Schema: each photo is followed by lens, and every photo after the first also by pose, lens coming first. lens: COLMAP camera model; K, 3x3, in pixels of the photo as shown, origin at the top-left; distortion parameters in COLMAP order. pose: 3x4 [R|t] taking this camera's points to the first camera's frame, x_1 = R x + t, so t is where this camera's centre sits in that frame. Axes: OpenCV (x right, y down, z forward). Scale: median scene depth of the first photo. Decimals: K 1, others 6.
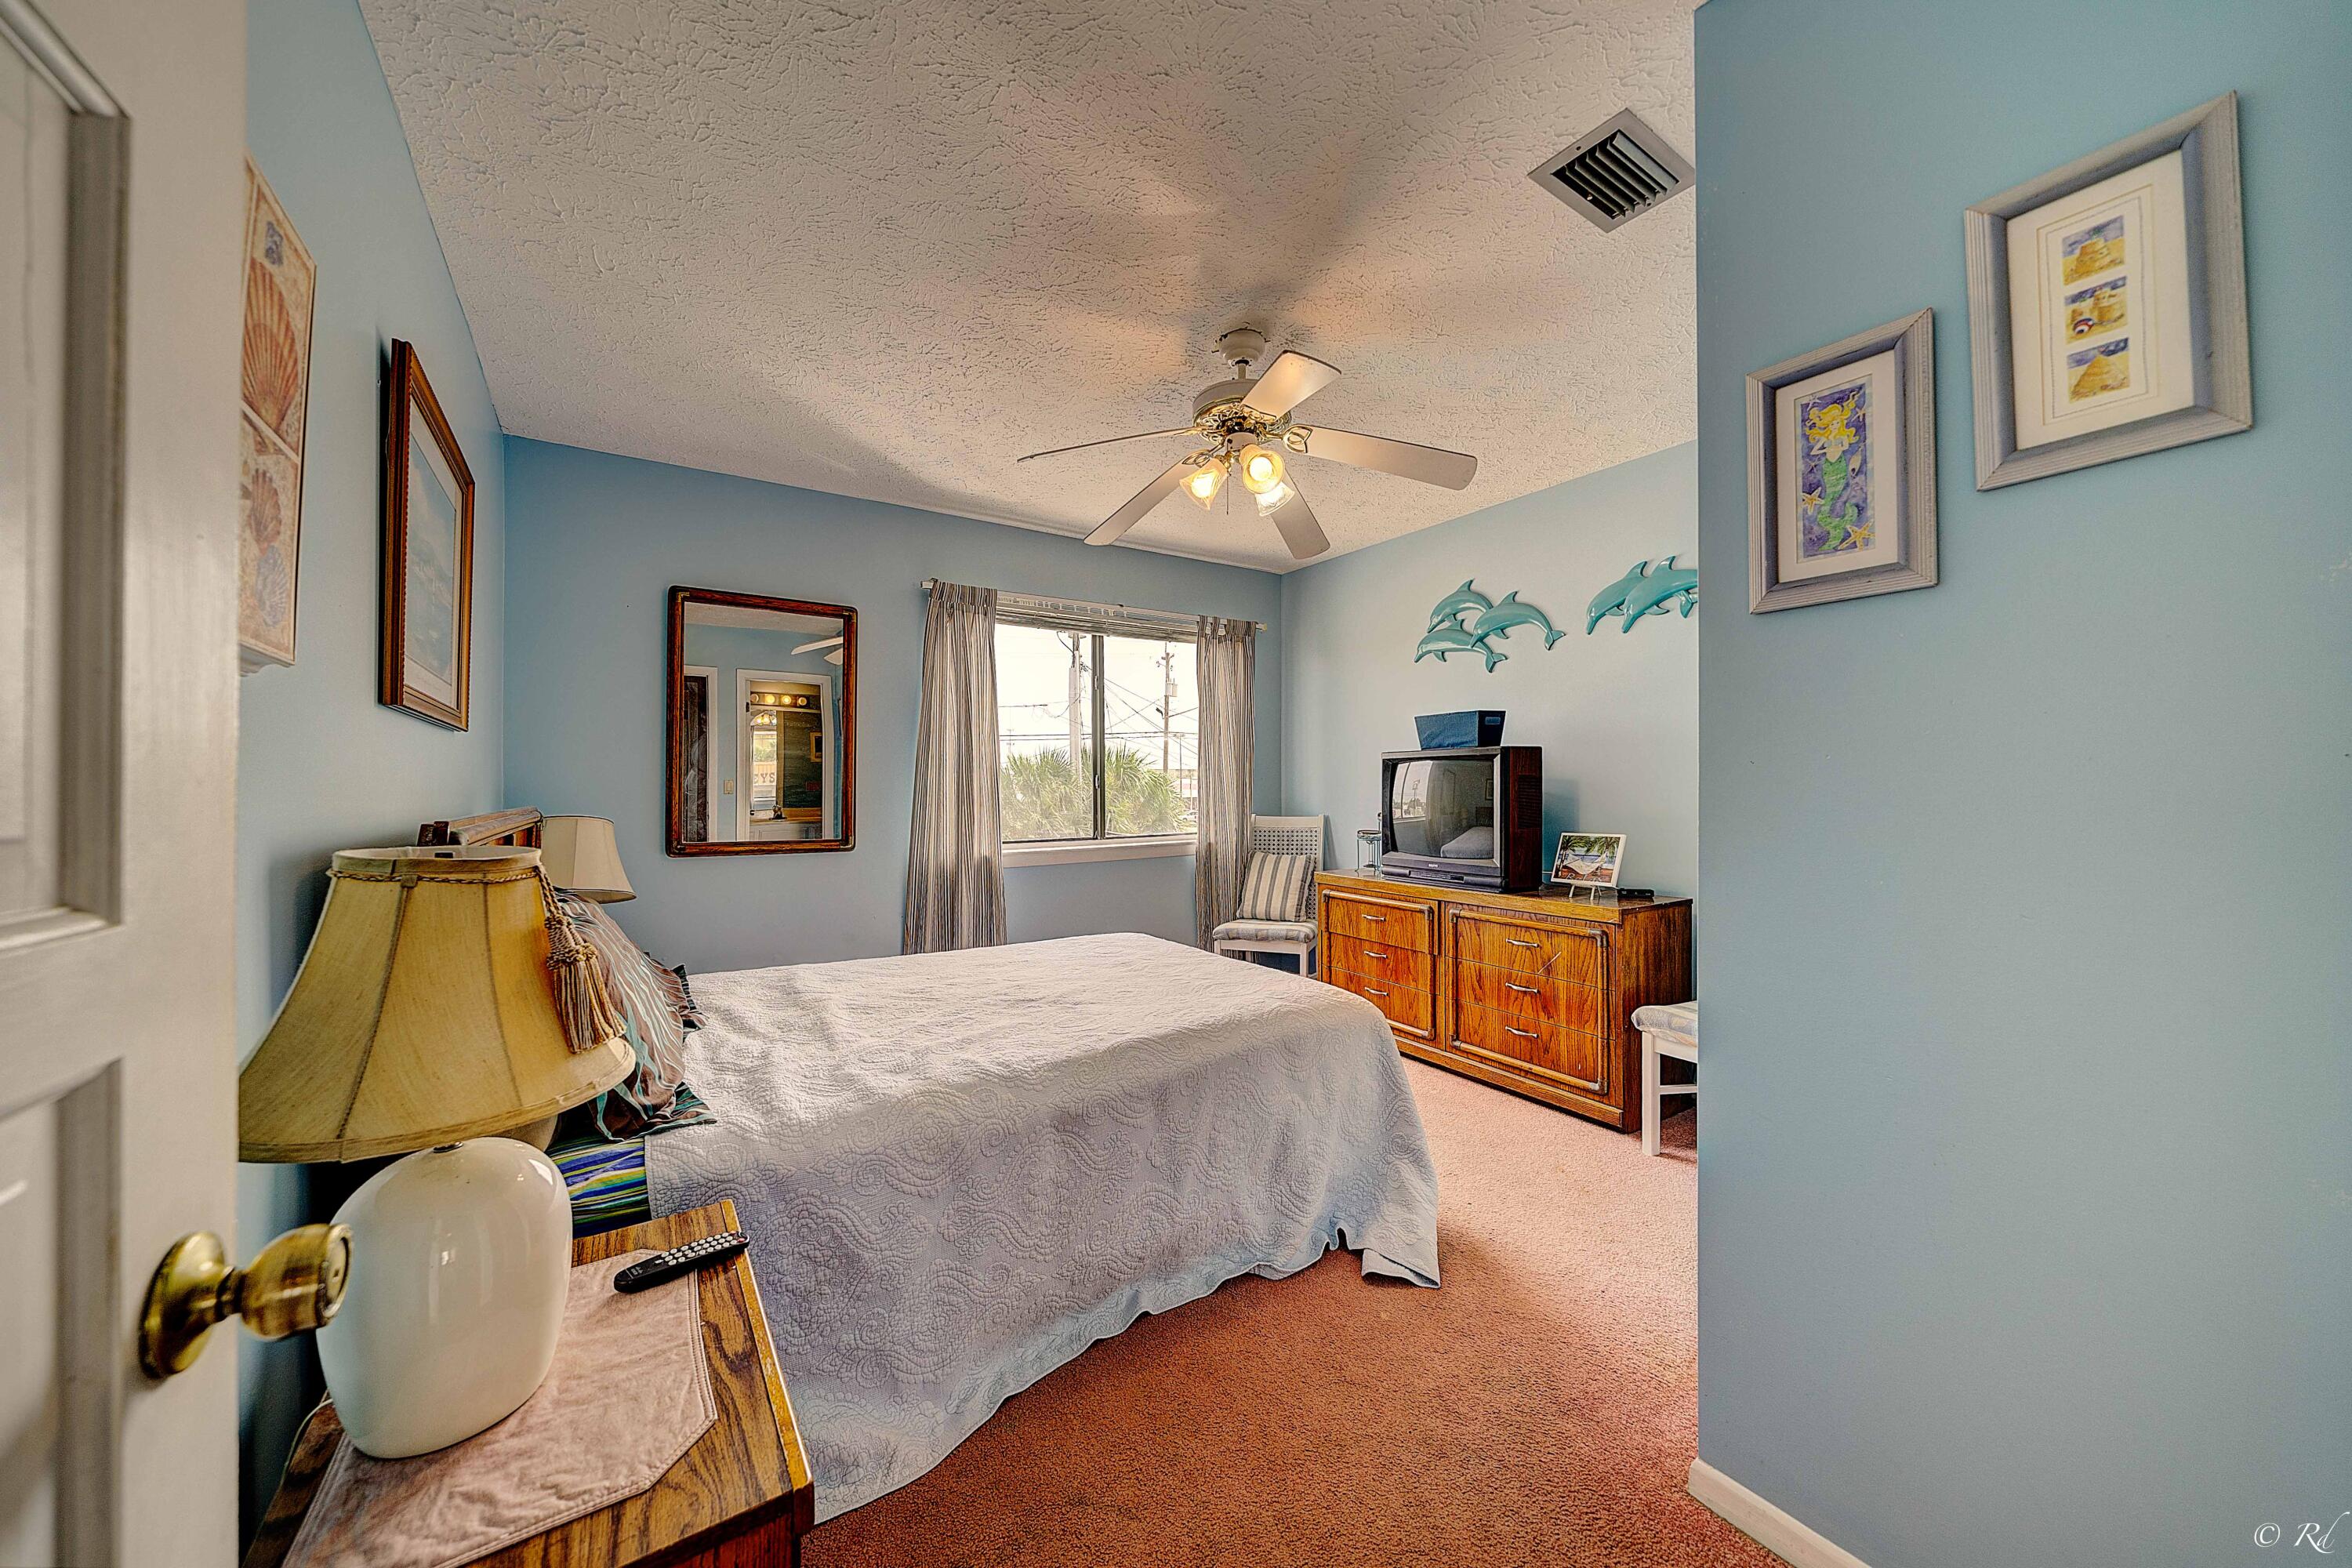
lens RADIAL K [[825.7, 0, 1177.5], [0, 825.7, 778.6], [0, 0, 1]] dist [0.000765, -0.000493]
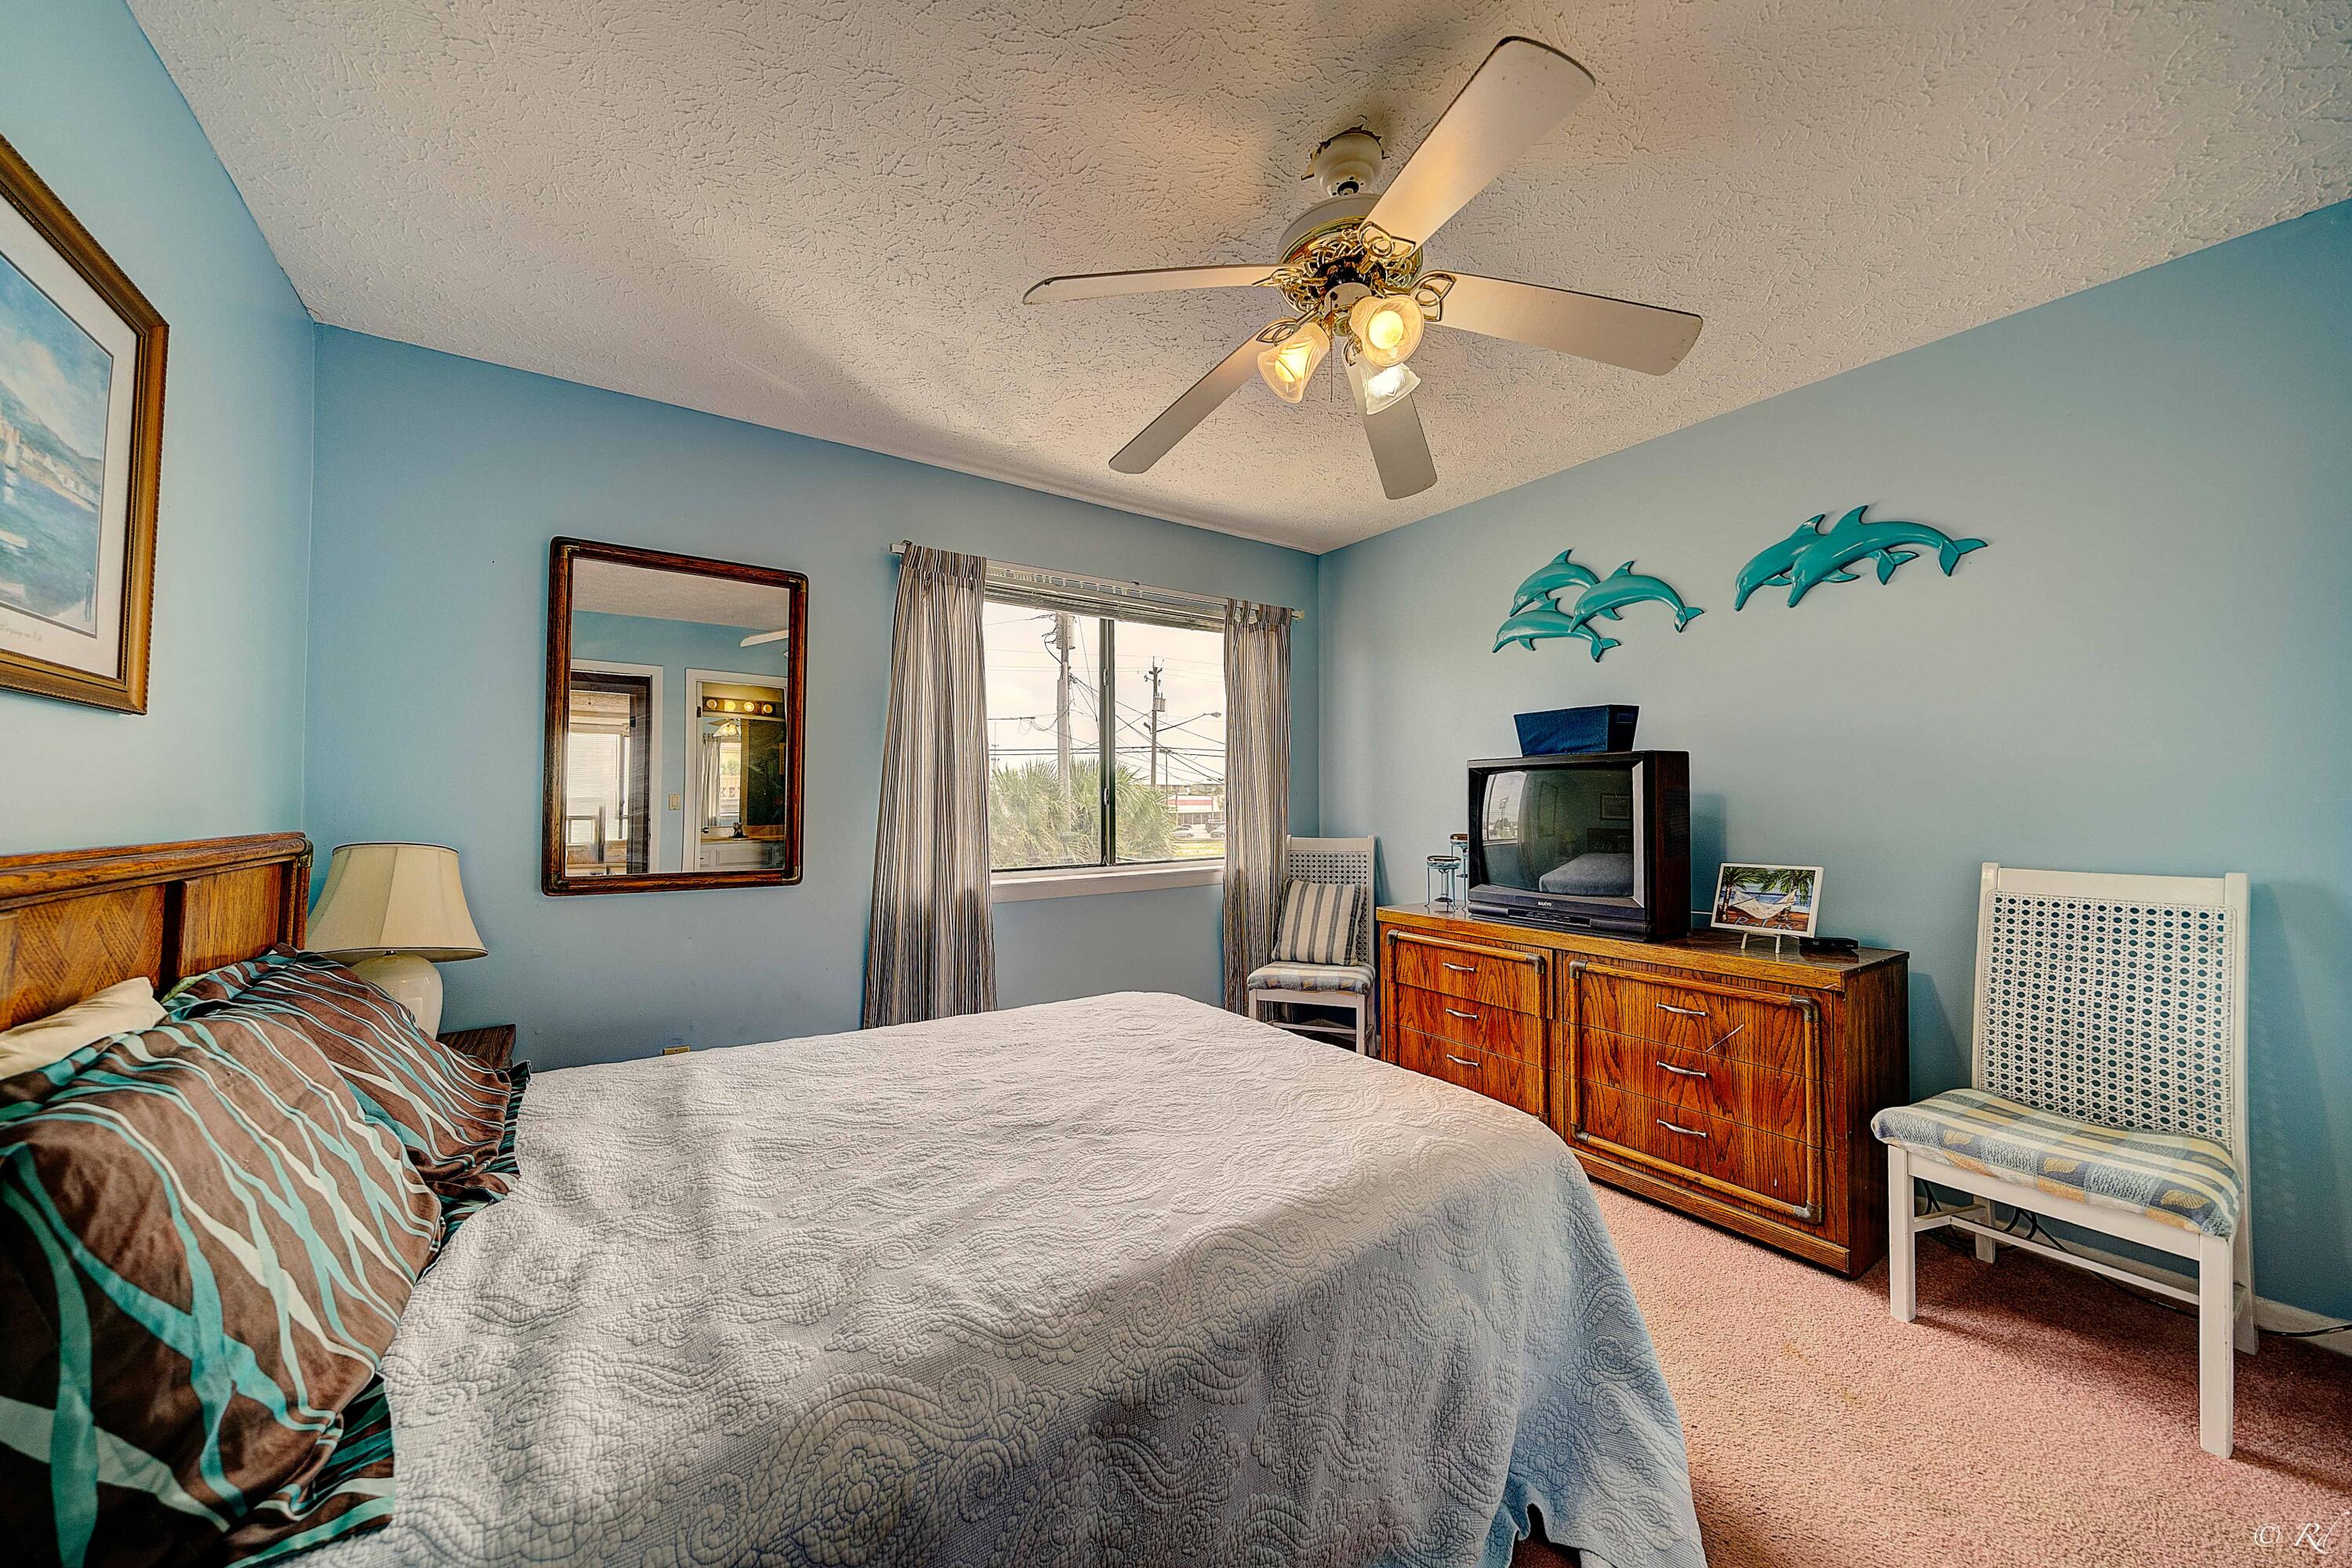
lens RADIAL K [[825.7, 0, 1177.7], [0, 825.7, 781.5], [0, 0, 1]] dist [0.000765, -0.000493]
pose [[0.999844, 0.001034, 0.017627, -0.059445], [-0.000758, 0.999877, -0.015645, 0.002090], [-0.017641, 0.015629, 0.999722, 0.253580]]
